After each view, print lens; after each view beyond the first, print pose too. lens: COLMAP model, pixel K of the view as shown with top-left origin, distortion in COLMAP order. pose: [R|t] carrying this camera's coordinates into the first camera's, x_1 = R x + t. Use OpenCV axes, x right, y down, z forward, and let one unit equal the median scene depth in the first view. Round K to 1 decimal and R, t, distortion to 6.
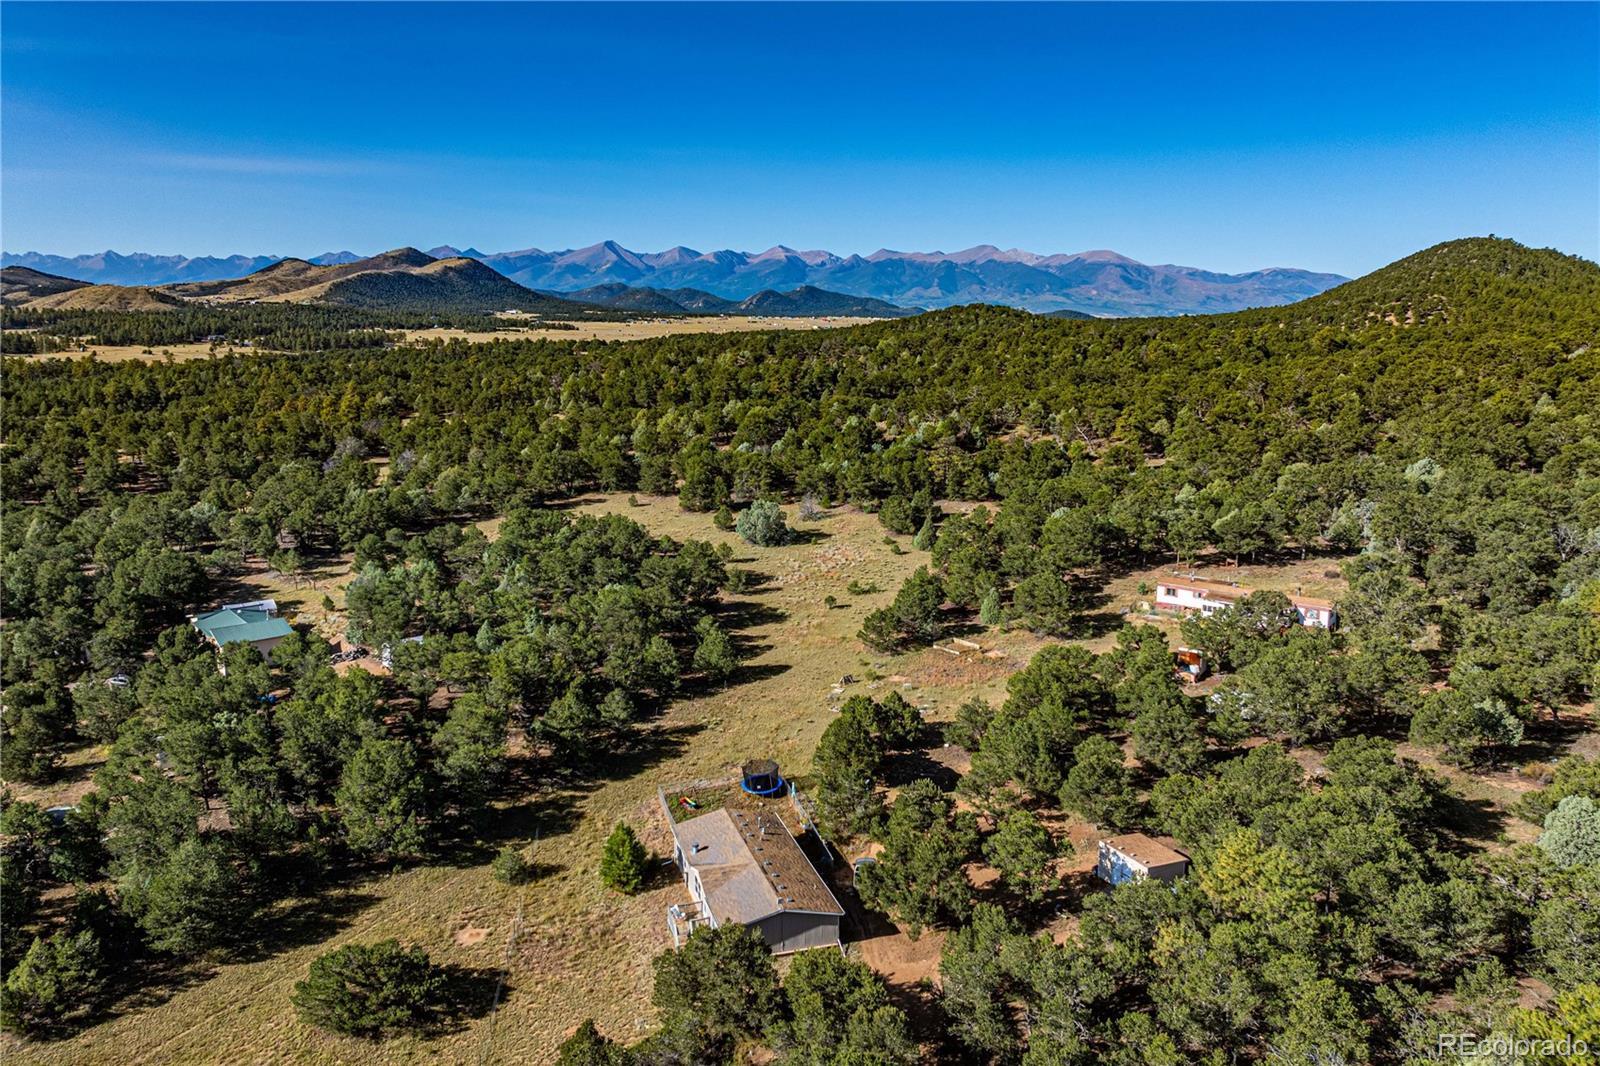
lens RADIAL K [[1127.3, 0, 796.6], [0, 1127.3, 475.6], [0, 0, 1]] dist [-0.022009, 0.002577]
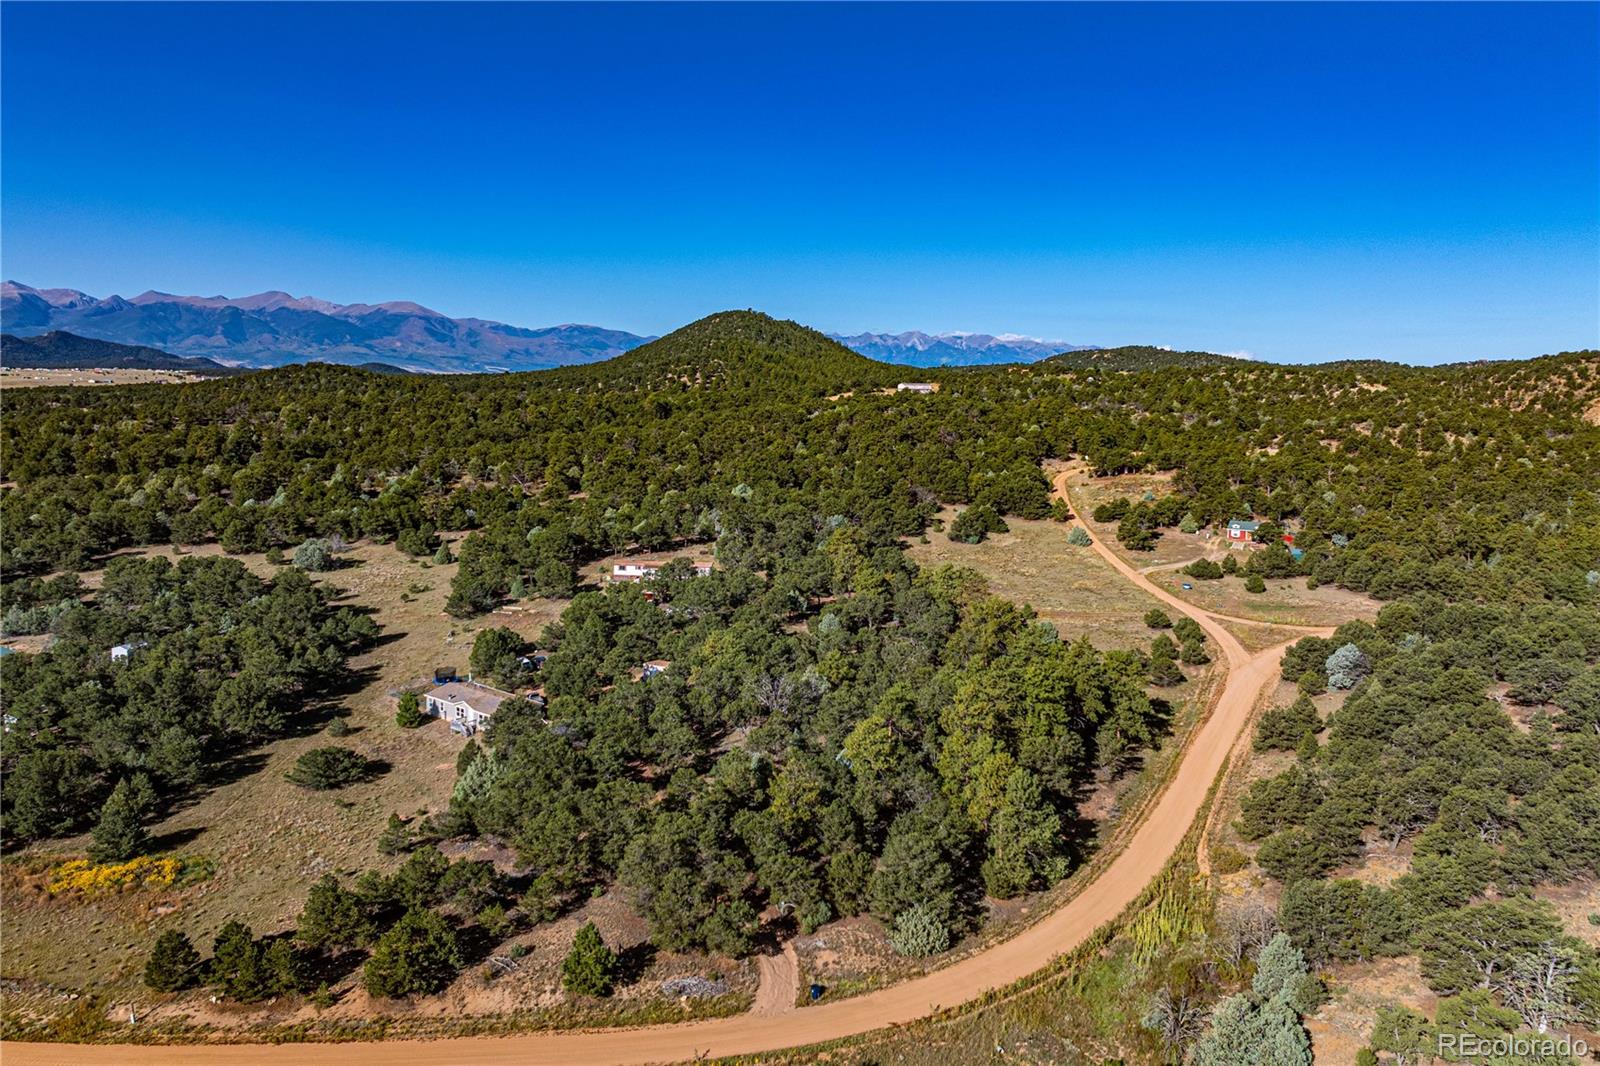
lens RADIAL K [[1124.3, 0, 799.6], [0, 1124.3, 473.3], [0, 0, 1]] dist [-0.021184, 0.004298]
pose [[0.828383, -0.040979, 0.558662, -0.257510], [0.068070, 0.997294, -0.027781, 0.018938], [-0.556012, 0.061041, 0.828930, -0.368668]]
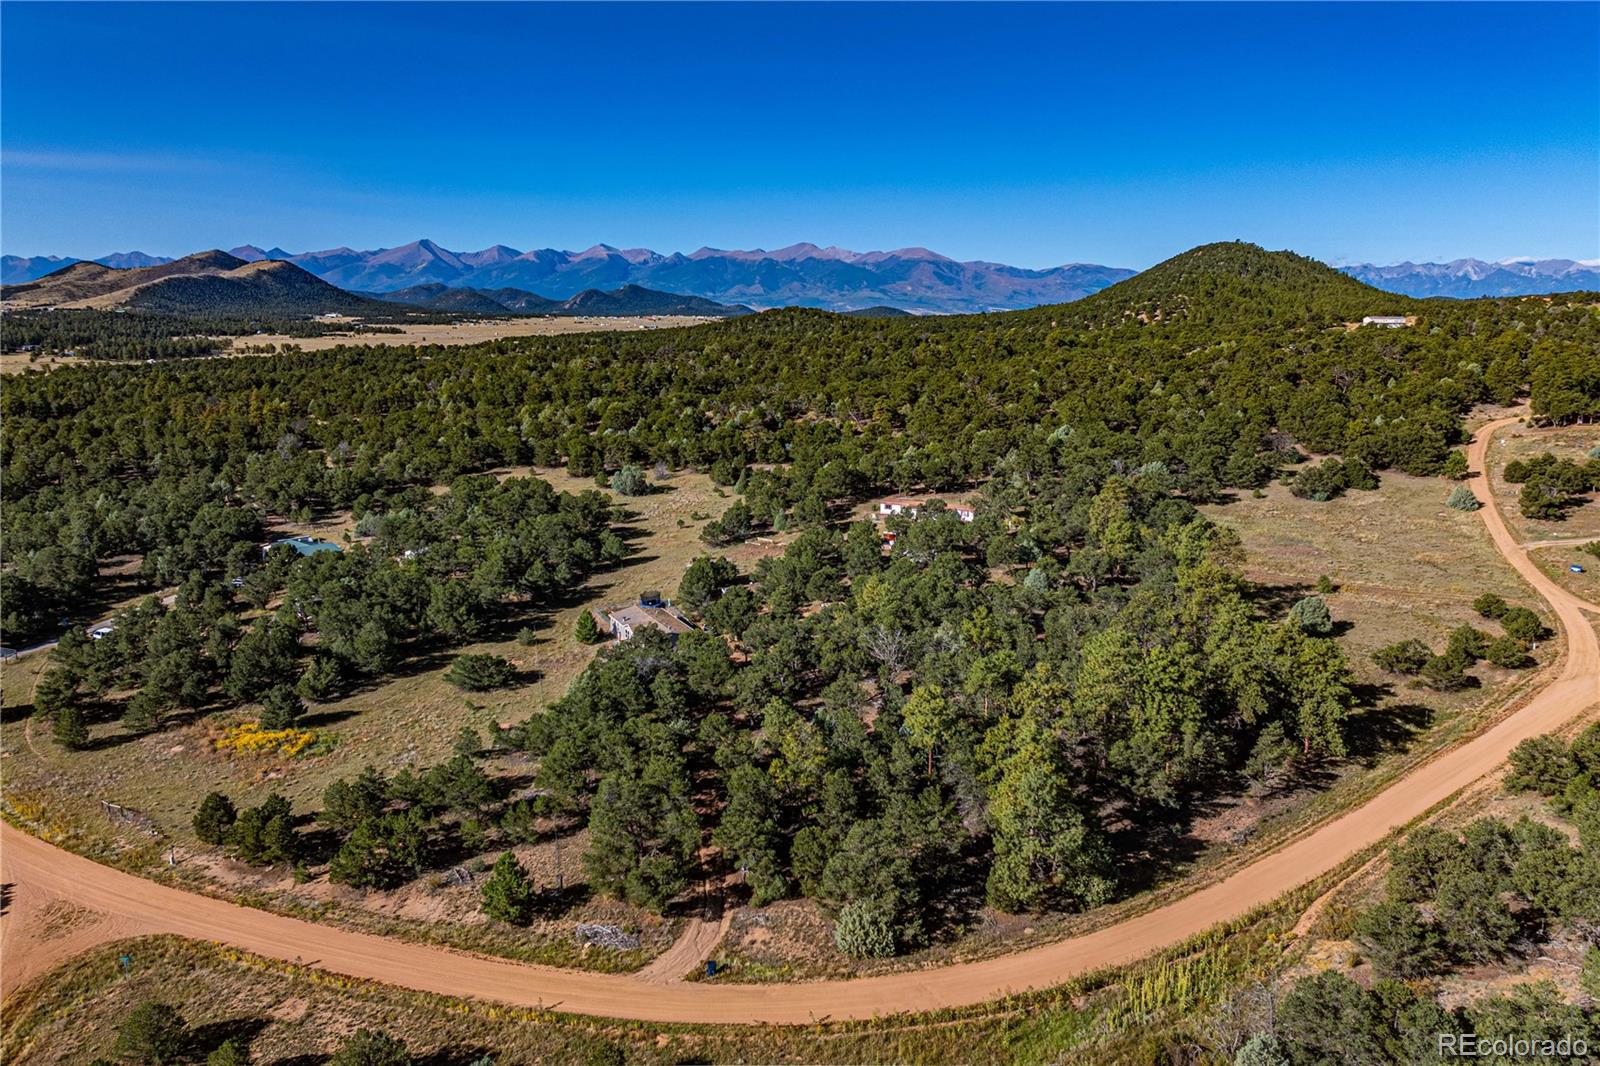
lens RADIAL K [[1105.3, 0, 806.8], [0, 1105.3, 470.9], [0, 0, 1]] dist [-0.021436, 0.000173]
pose [[0.986351, -0.032925, 0.161332, -0.031005], [0.032803, 0.999456, 0.003424, 0.028261], [-0.161357, 0.001915, 0.986894, -0.399812]]
